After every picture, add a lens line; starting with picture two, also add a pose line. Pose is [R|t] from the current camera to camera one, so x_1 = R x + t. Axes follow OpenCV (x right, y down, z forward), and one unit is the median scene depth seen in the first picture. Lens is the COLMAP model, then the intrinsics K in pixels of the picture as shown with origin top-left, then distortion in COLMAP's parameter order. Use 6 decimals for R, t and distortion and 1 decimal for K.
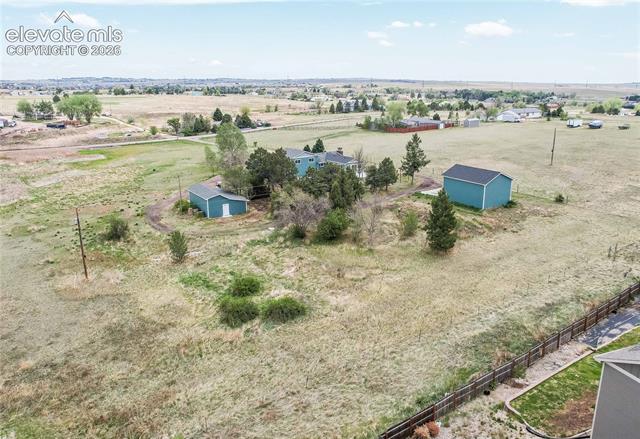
lens RADIAL K [[492.3, 0, 370.8], [0, 492.3, 219.7], [0, 0, 1]] dist [-0.003596, 0.004247]
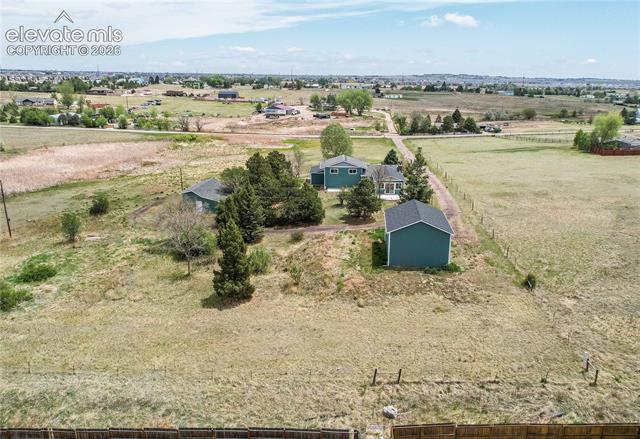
lens RADIAL K [[534.5, 0, 320.0], [0, 534.5, 219.5], [0, 0, 1]] dist [-0.037496, 0.003189]
pose [[0.756708, 0.184049, -0.627311, 0.306392], [-0.194658, 0.979462, 0.052557, -0.052821], [0.624101, 0.082340, 0.776993, 0.172479]]
